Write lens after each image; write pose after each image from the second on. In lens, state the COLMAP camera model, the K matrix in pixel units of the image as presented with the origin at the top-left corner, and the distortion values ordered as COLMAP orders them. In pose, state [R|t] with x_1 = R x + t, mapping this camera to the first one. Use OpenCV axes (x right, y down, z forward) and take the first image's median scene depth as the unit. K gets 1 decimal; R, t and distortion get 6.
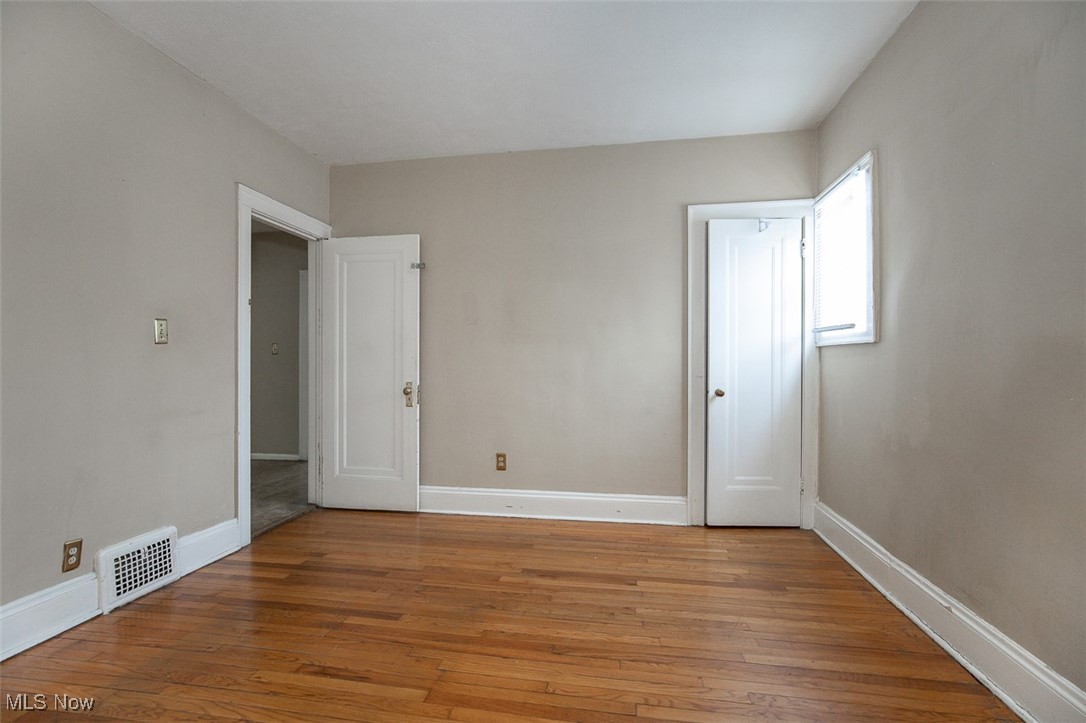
lens RADIAL K [[500.2, 0, 543.0], [0, 500.2, 361.5], [0, 0, 1]] dist [-0.002617, -0.000152]
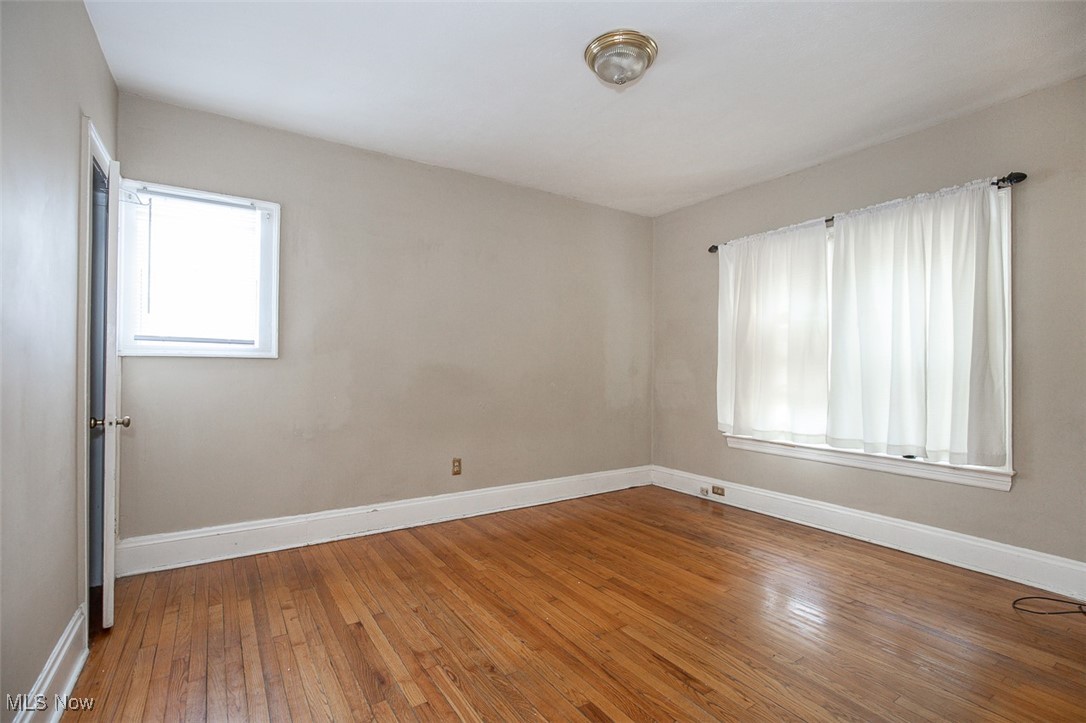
lens RADIAL K [[500.2, 0, 543.0], [0, 500.2, 361.5], [0, 0, 1]] dist [-0.002617, -0.000152]
pose [[-0.680572, 0.002442, 0.732677, -0.924412], [-0.010378, 0.999862, -0.012973, -0.029239], [-0.732608, -0.016433, -0.680453, 1.789775]]
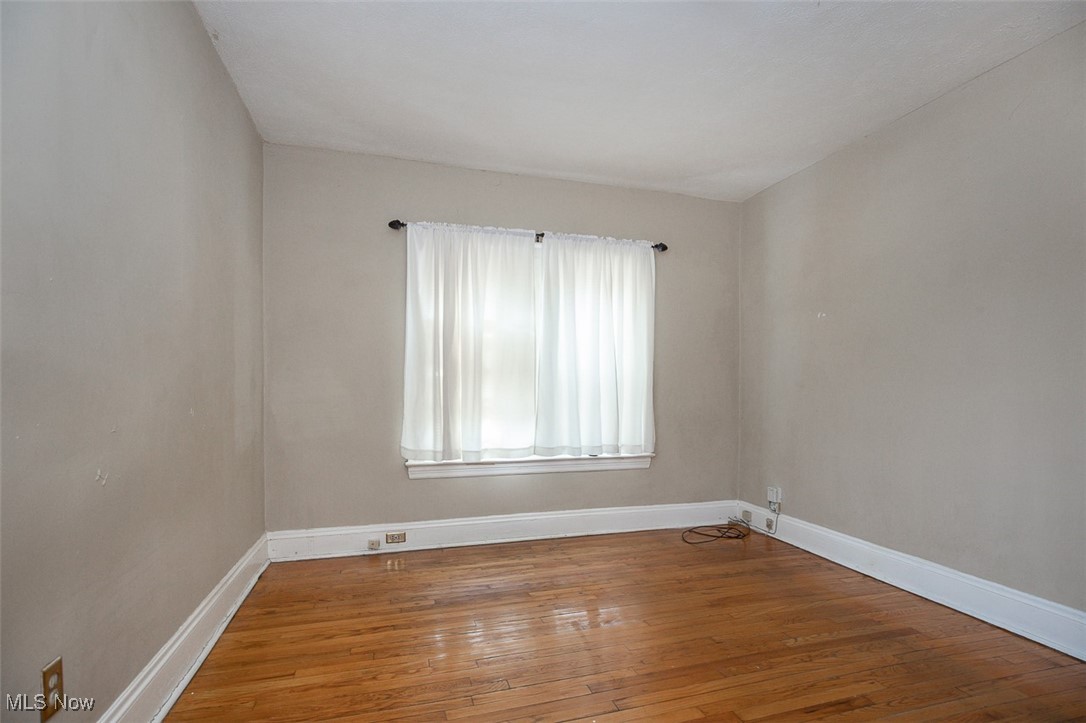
lens RADIAL K [[514.5, 0, 544.0], [0, 514.5, 389.5], [0, 0, 1]] dist [-0.001468, 0.000216]
pose [[-0.899509, -0.000780, -0.436902, 0.514329], [-0.002606, 0.999990, 0.003578, -0.013331], [0.436895, 0.004357, -0.899502, 1.521962]]
